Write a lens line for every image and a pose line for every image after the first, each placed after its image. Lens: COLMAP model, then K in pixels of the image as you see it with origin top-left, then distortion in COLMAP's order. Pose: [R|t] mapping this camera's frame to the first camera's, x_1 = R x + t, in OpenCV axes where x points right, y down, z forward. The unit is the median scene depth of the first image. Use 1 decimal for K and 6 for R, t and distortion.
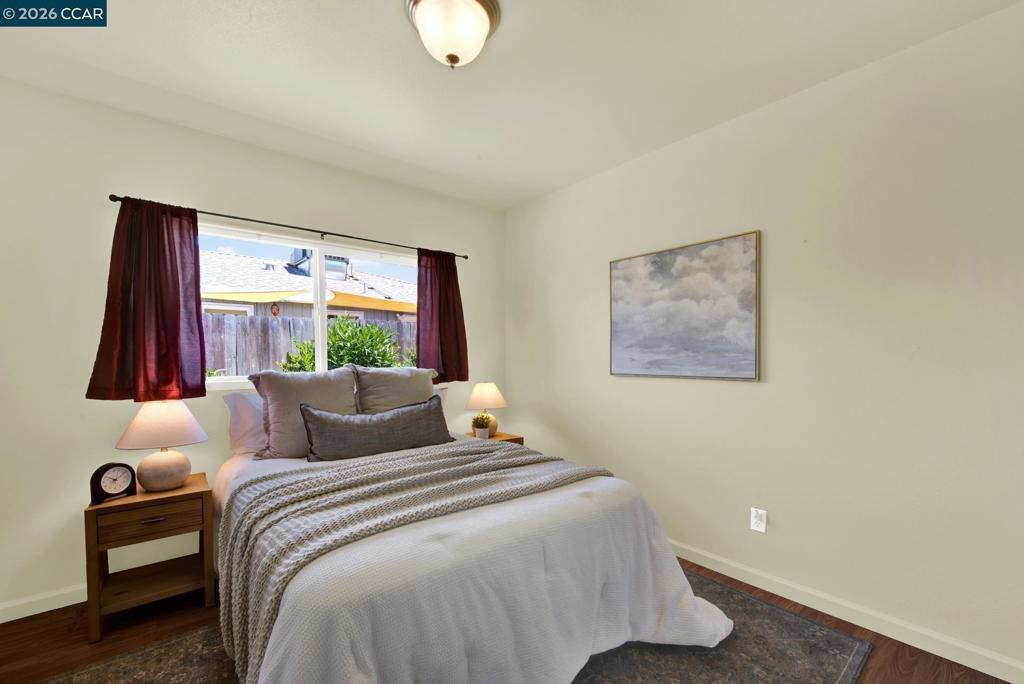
lens RADIAL K [[414.0, 0, 512.4], [0, 414.0, 358.8], [0, 0, 1]] dist [0.000692, -0.000139]
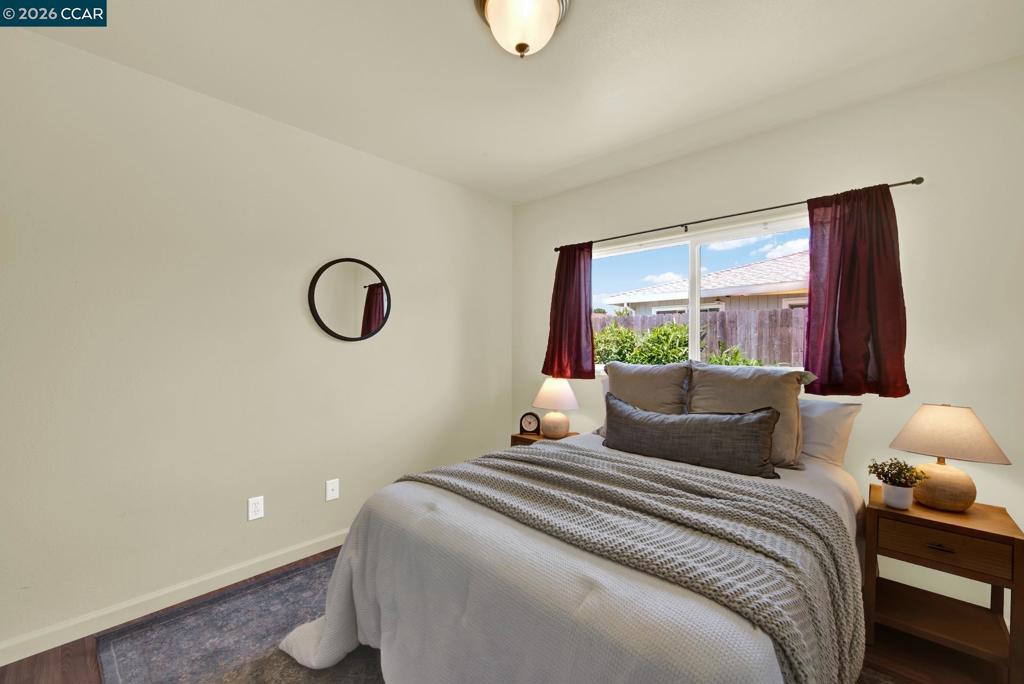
lens RADIAL K [[409.0, 0, 517.5], [0, 409.0, 343.0], [0, 0, 1]] dist [0.000584, -0.001952]
pose [[0.161460, -0.003453, -0.986873, 0.489017], [-0.018506, 0.999807, -0.006526, -0.011710], [0.986706, 0.019316, 0.161365, 0.514545]]
